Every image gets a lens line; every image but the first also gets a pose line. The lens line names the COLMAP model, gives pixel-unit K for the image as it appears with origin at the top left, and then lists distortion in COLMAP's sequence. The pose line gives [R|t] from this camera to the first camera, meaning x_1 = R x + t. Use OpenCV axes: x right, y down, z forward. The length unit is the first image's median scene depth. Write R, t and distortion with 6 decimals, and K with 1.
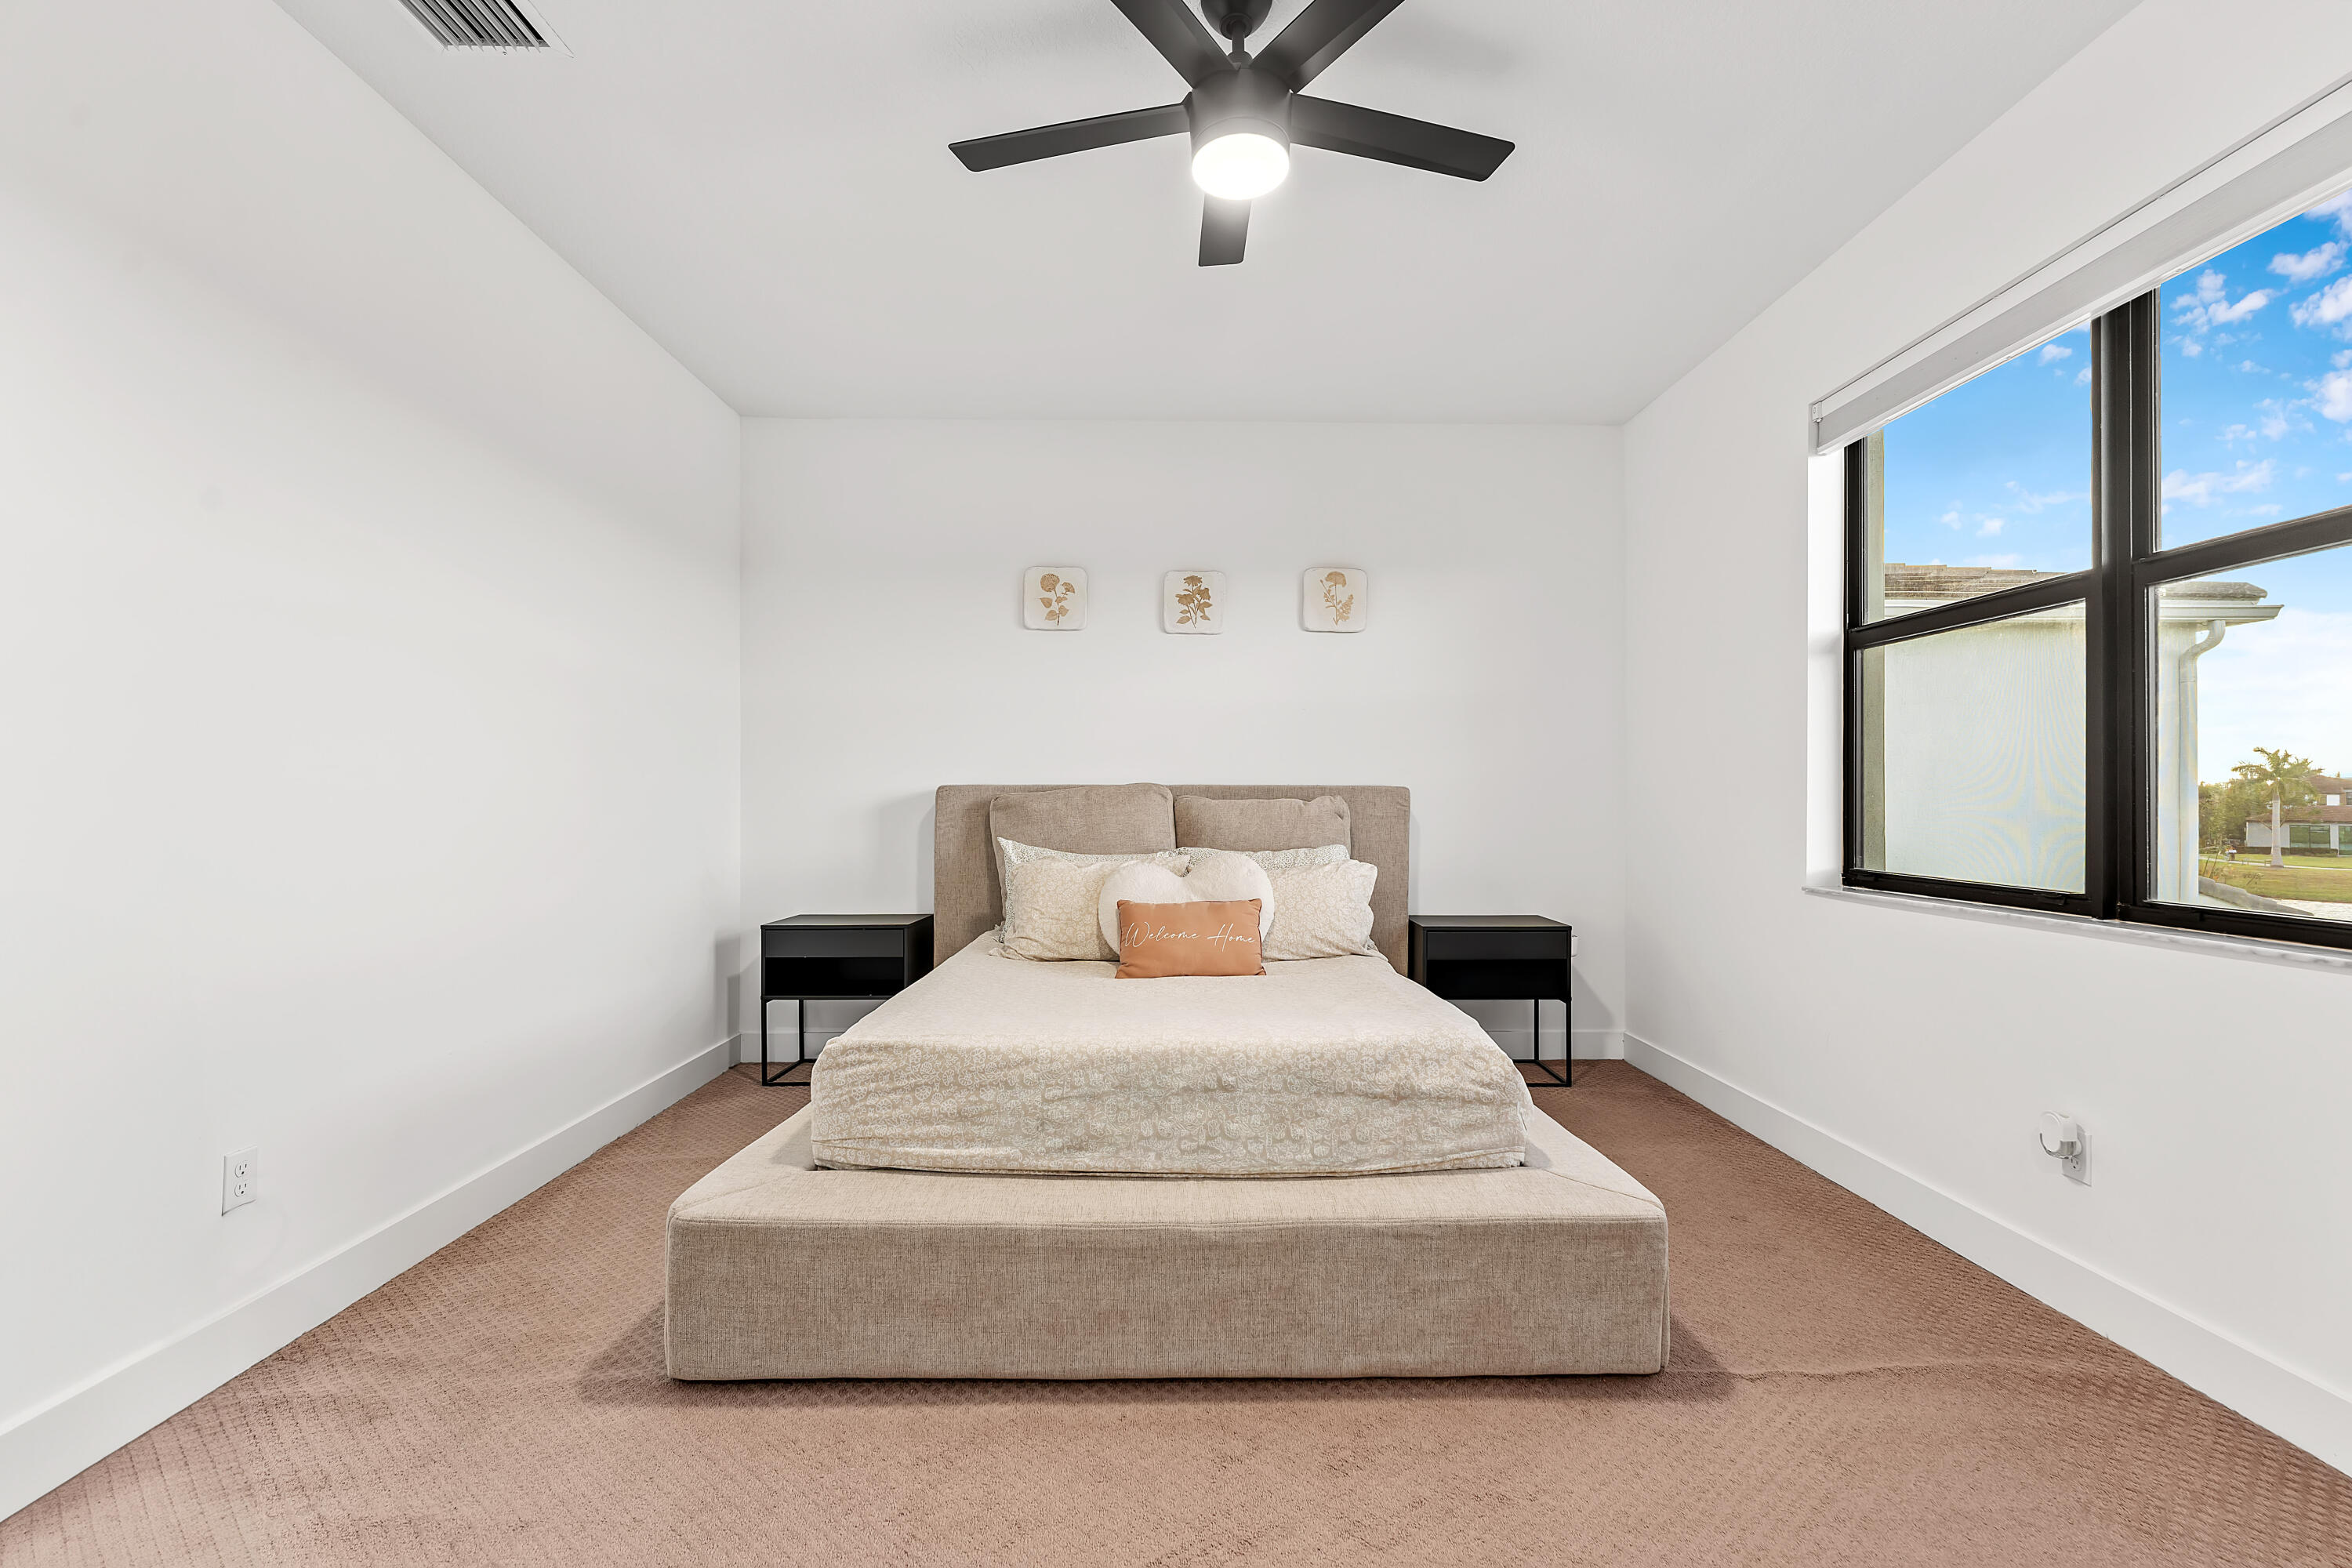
lens RADIAL K [[999.4, 0, 1175.0], [0, 999.4, 789.1], [0, 0, 1]] dist [-0.001383, -0.000340]
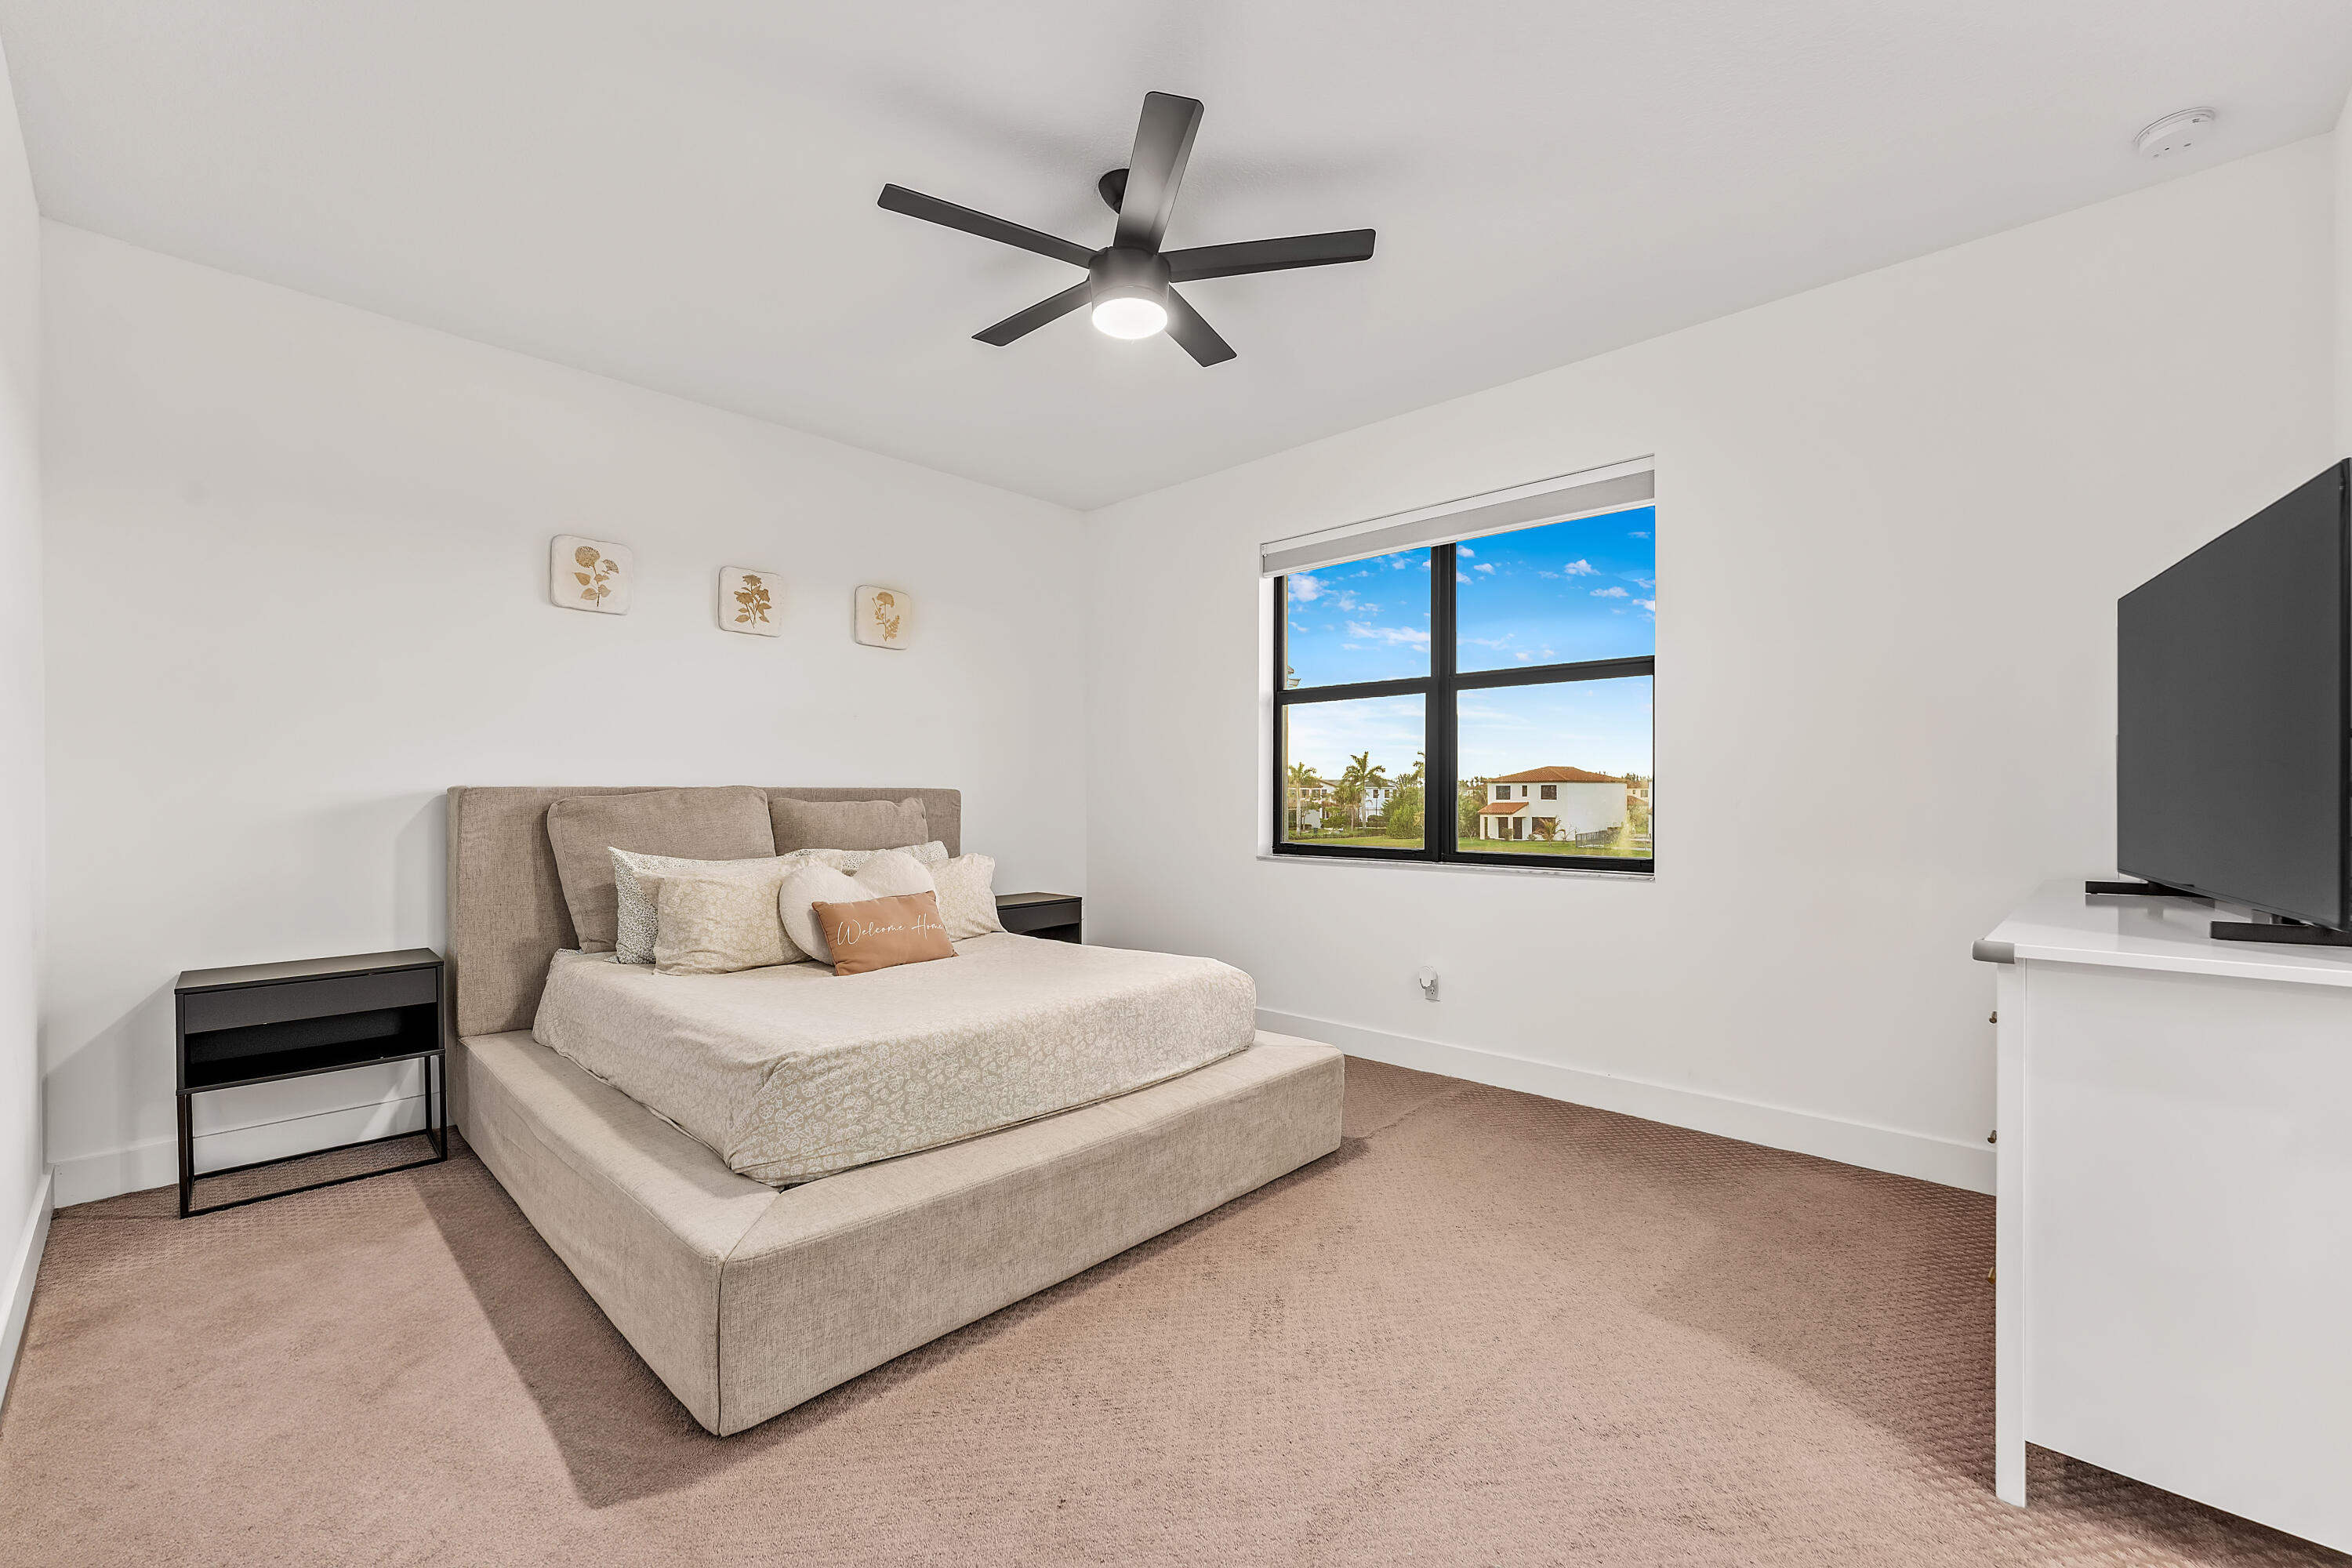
lens RADIAL K [[960.2, 0, 1173.5], [0, 960.2, 791.6], [0, 0, 1]] dist [0.001428, 0.000266]
pose [[0.699445, -0.000973, 0.714686, -0.529329], [-0.004143, 0.999977, 0.005416, -0.009123], [-0.714674, -0.006749, 0.699425, 0.052807]]
